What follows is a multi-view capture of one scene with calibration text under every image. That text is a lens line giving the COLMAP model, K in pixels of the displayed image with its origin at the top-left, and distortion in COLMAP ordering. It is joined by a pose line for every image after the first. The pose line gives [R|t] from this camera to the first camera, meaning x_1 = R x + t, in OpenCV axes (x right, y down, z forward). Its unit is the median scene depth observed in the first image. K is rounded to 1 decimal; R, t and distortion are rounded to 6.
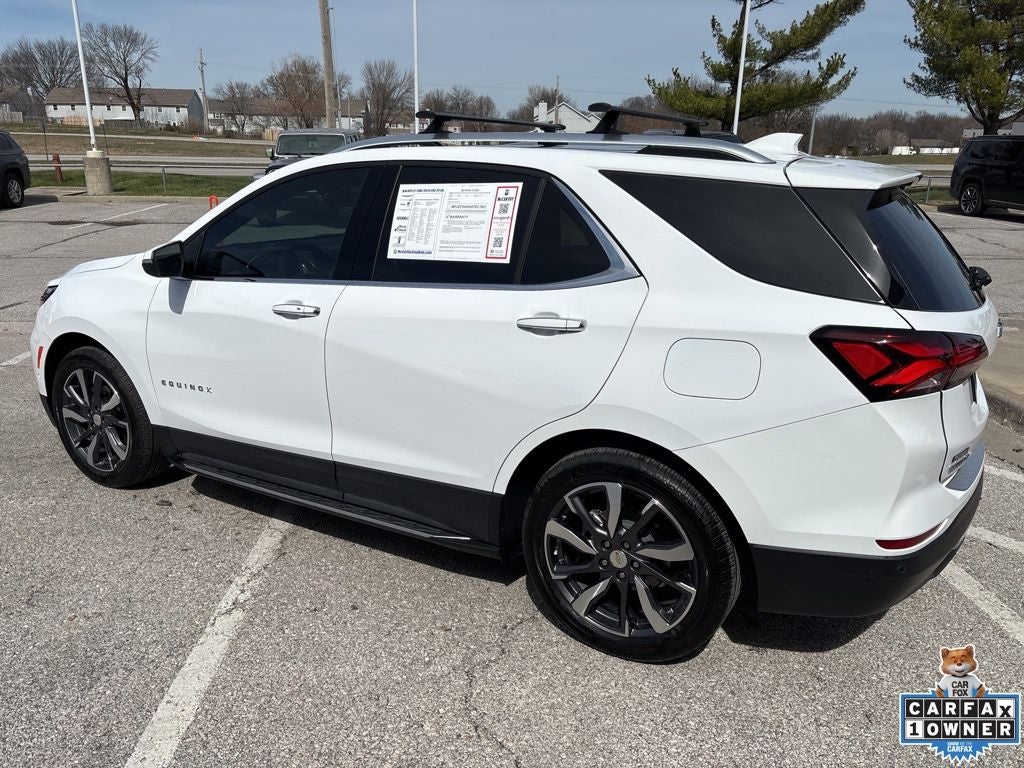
lens RADIAL K [[777.6, 0, 512.2], [0, 777.6, 370.4], [0, 0, 1]] dist [0.048692, -0.054631]
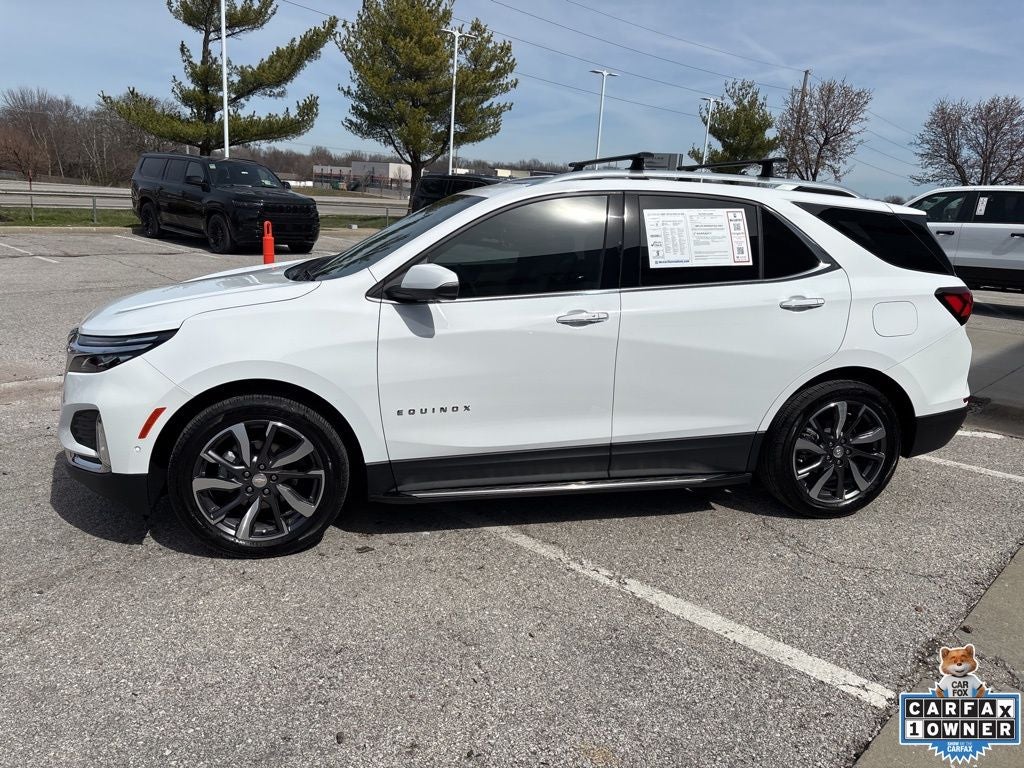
lens RADIAL K [[777.6, 0, 512.2], [0, 777.6, 370.4], [0, 0, 1]] dist [0.048692, -0.054631]
pose [[0.728604, -0.128189, 0.672833, -1.161406], [0.151285, 0.988188, 0.024445, -0.045129], [-0.668018, 0.083979, 0.739391, 0.235800]]
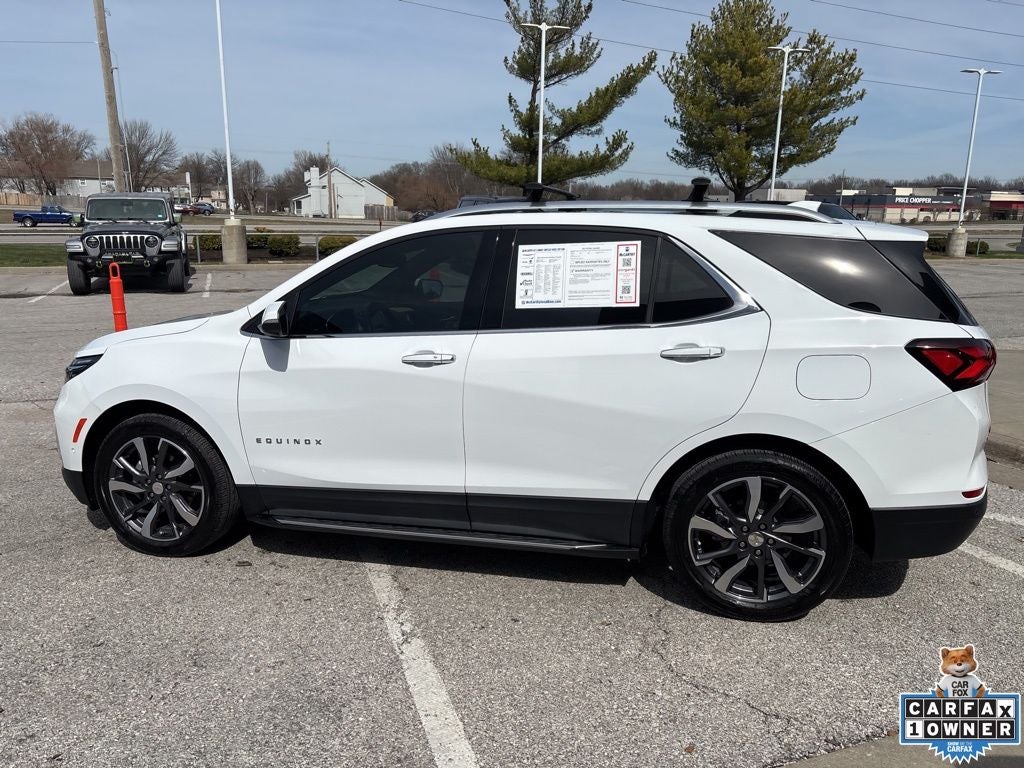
lens RADIAL K [[777.7, 0, 512.0], [0, 777.7, 377.5], [0, 0, 1]] dist [0.050550, -0.059139]
pose [[0.959294, -0.062440, 0.275419, -0.479854], [0.081110, 0.995079, -0.056918, 0.022228], [-0.270509, 0.076940, 0.959638, -0.090235]]
